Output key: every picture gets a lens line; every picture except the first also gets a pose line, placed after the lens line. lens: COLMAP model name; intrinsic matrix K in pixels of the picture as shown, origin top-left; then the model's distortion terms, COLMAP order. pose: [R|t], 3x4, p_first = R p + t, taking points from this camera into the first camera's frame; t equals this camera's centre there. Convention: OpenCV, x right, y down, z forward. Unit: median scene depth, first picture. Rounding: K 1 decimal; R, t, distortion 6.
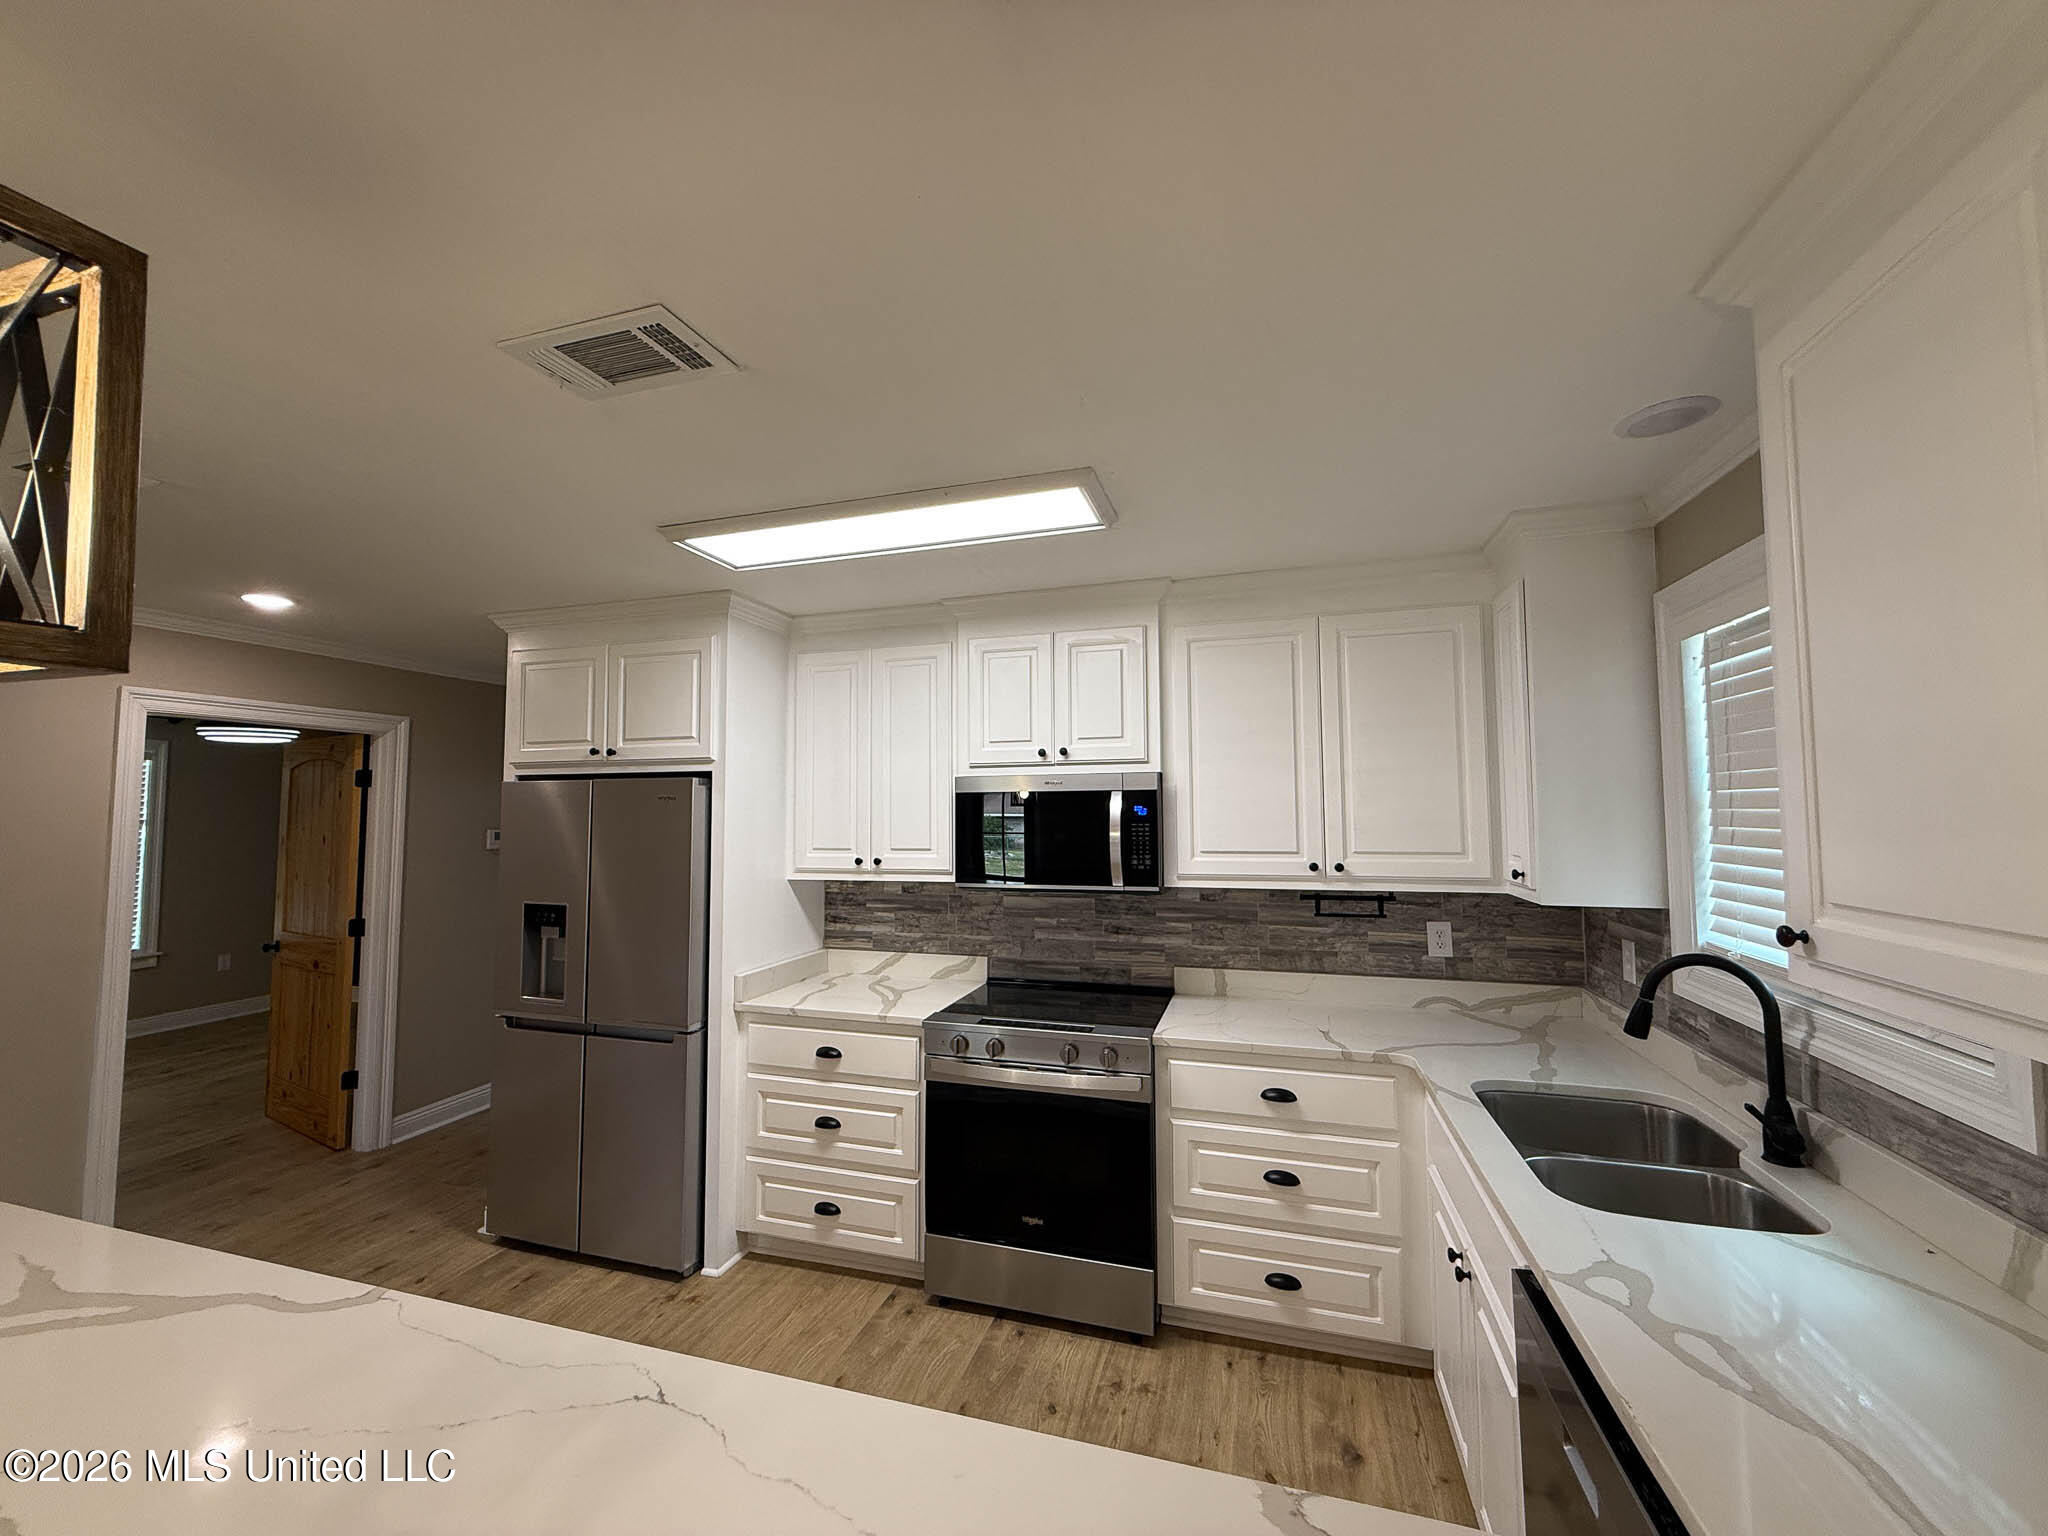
lens RADIAL K [[817.9, 0, 1014.3], [0, 817.9, 766.8], [0, 0, 1]] dist [0.000665, -0.000119]
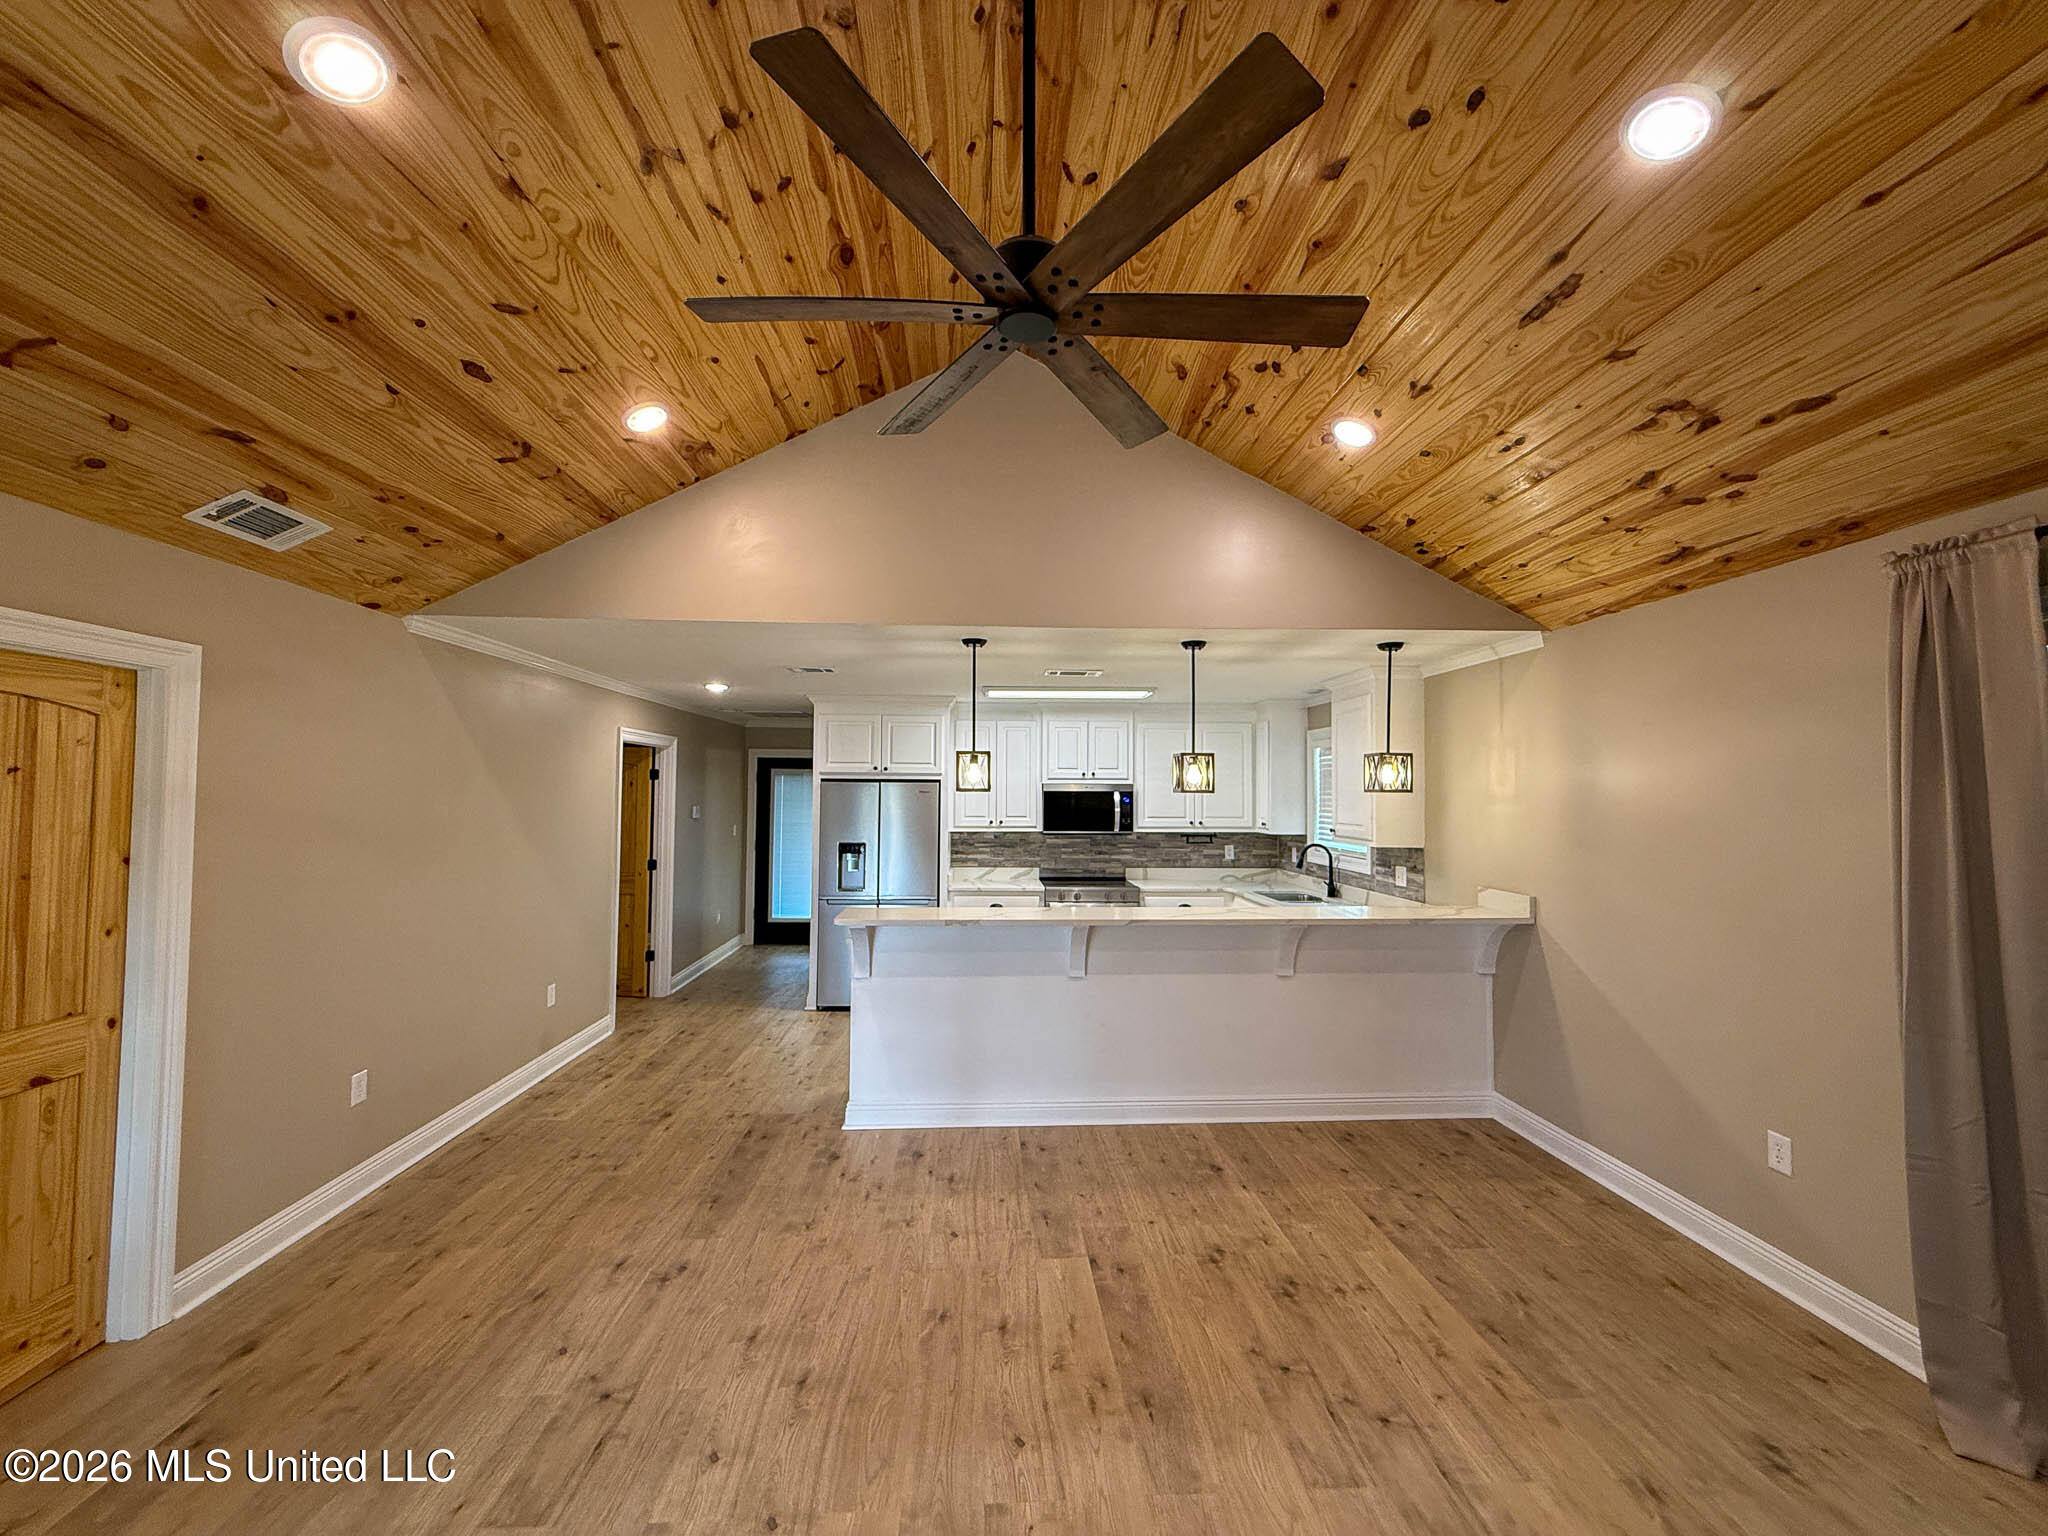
lens RADIAL K [[817.9, 0, 1017.8], [0, 817.9, 763.9], [0, 0, 1]] dist [0.000665, -0.000119]
pose [[0.938098, 0.023765, 0.345554, -0.958099], [-0.030936, 0.999405, 0.015251, -0.076790], [-0.344986, -0.024997, 0.938275, -1.116250]]
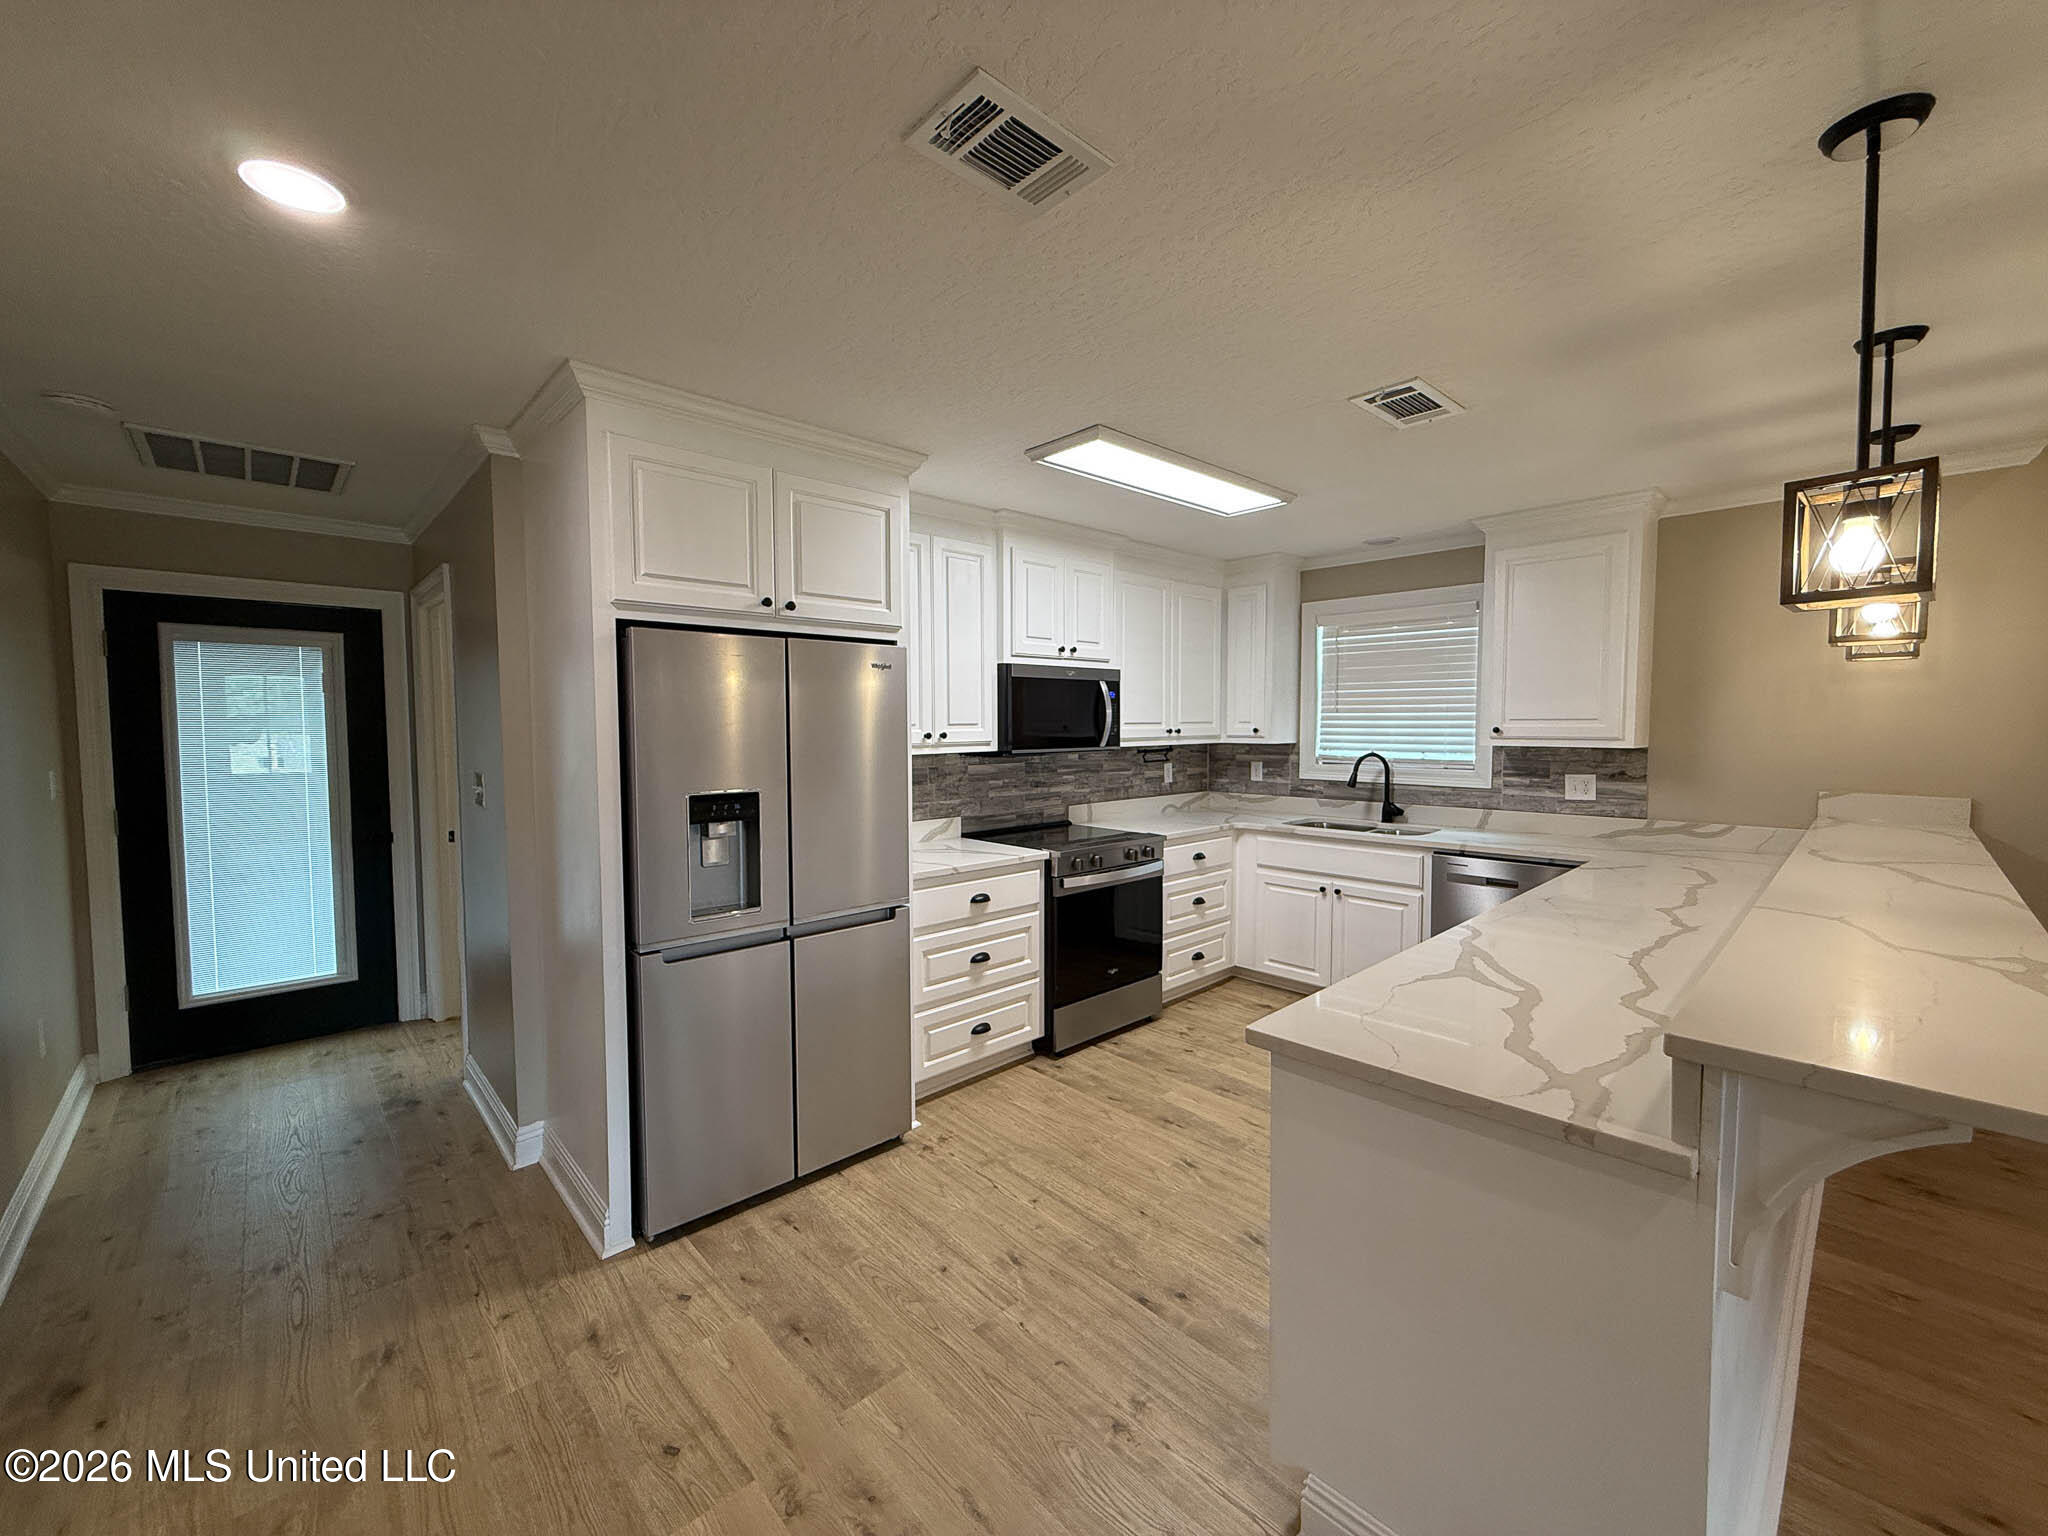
lens RADIAL K [[817.9, 0, 1021.4], [0, 817.9, 769.5], [0, 0, 1]] dist [0.000665, -0.000119]
pose [[0.497102, -0.047389, 0.866397, -1.184513], [-0.047047, 0.995567, 0.081448, 0.074027], [-0.866416, -0.081250, 0.492668, 0.402595]]
